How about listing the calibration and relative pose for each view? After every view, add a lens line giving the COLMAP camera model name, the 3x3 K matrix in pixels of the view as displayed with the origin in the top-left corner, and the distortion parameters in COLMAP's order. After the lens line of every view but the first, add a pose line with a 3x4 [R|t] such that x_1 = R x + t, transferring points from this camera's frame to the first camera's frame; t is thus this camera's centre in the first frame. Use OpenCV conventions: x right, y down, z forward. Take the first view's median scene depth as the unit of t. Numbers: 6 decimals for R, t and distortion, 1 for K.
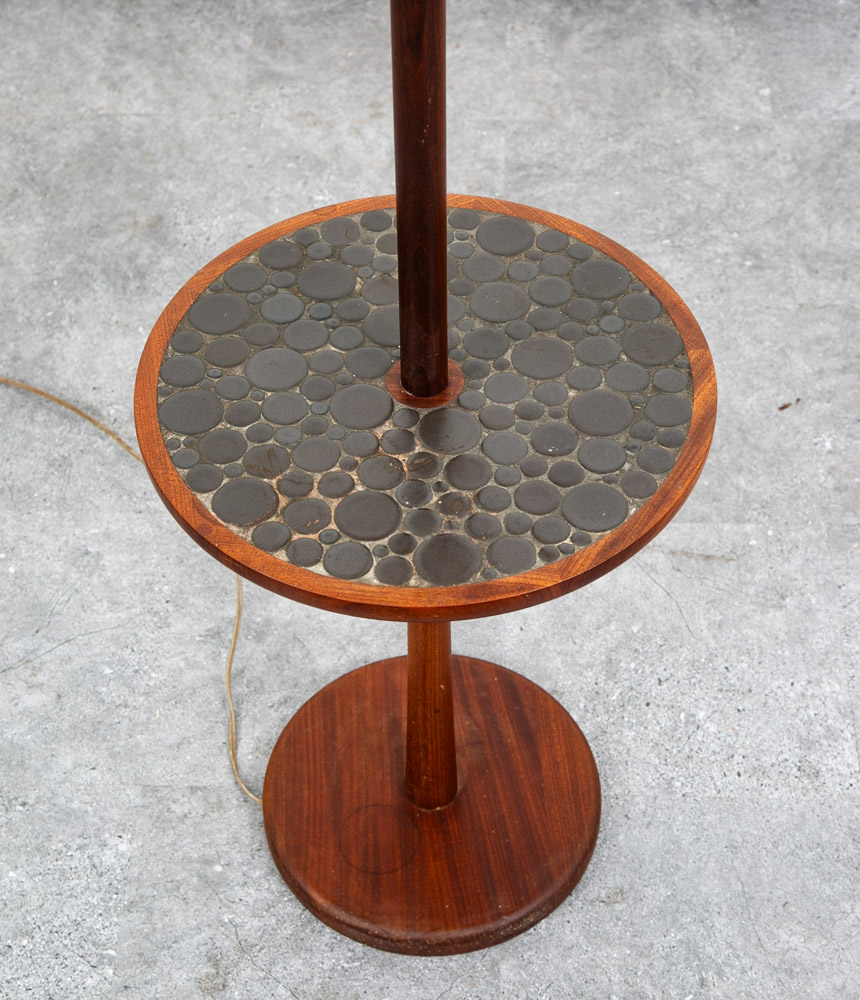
lens RADIAL K [[2073.9, 0, 437.6], [0, 2073.9, 456.5], [0, 0, 1]] dist [0.171855, 0.000000]
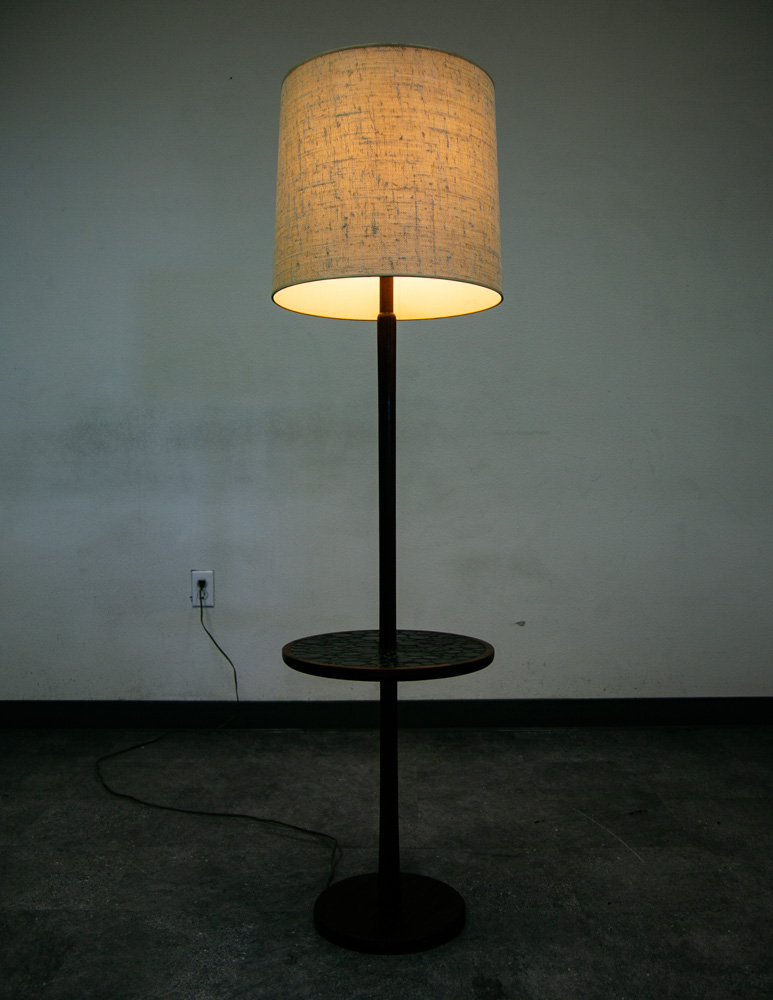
lens RADIAL K [[972.8, 0, 388.4], [0, 972.8, 506.7], [0, 0, 1]] dist [-0.037301, 0.000000]
pose [[0.999968, 0.002608, 0.007536, -0.013793], [0.003479, 0.707641, -0.706563, 0.594571], [-0.007176, 0.706567, 0.707610, -0.034489]]
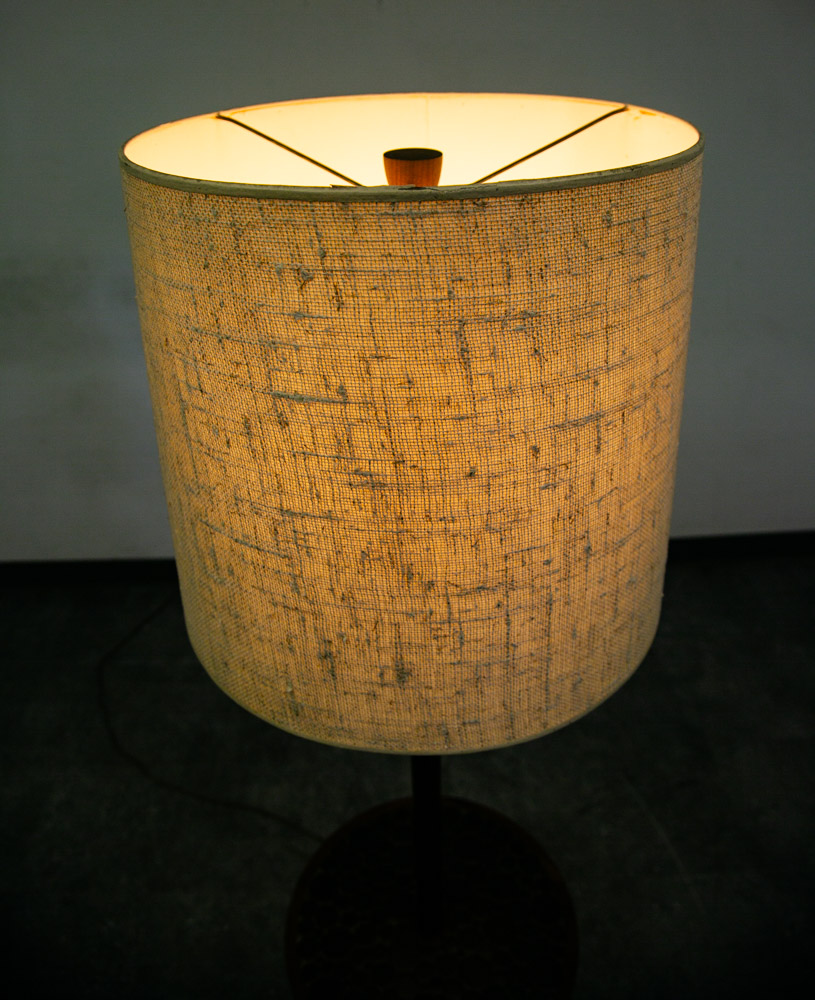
lens RADIAL K [[802.5, 0, 400.5], [0, 802.5, 387.1], [0, 0, 1]] dist [-0.098021, 0.024977]
pose [[0.998836, -0.044249, 0.019200, -0.022054], [0.048037, 0.948535, -0.313008, -0.237034], [-0.004362, 0.313566, 0.949557, 0.111919]]
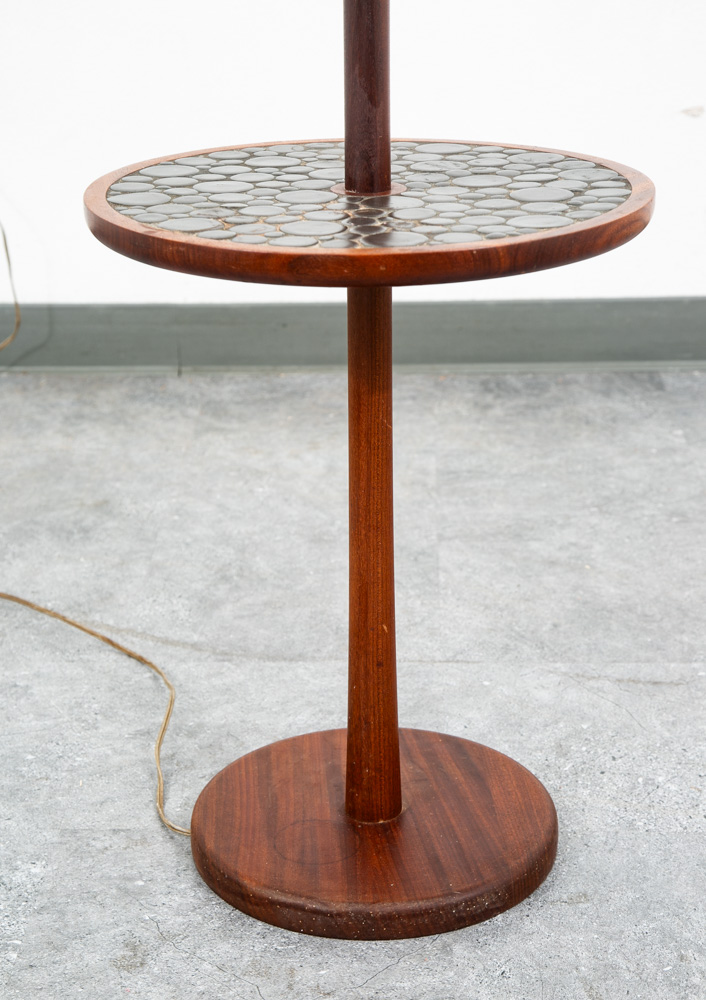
lens RADIAL K [[1977.9, 0, 357.2], [0, 1977.9, 533.4], [0, 0, 1]] dist [0.236428, 0.000000]
pose [[0.999995, -0.003075, -0.000715, -0.009297], [0.002446, 0.897806, -0.440383, 0.440914], [0.001996, 0.440379, 0.897810, 0.153017]]
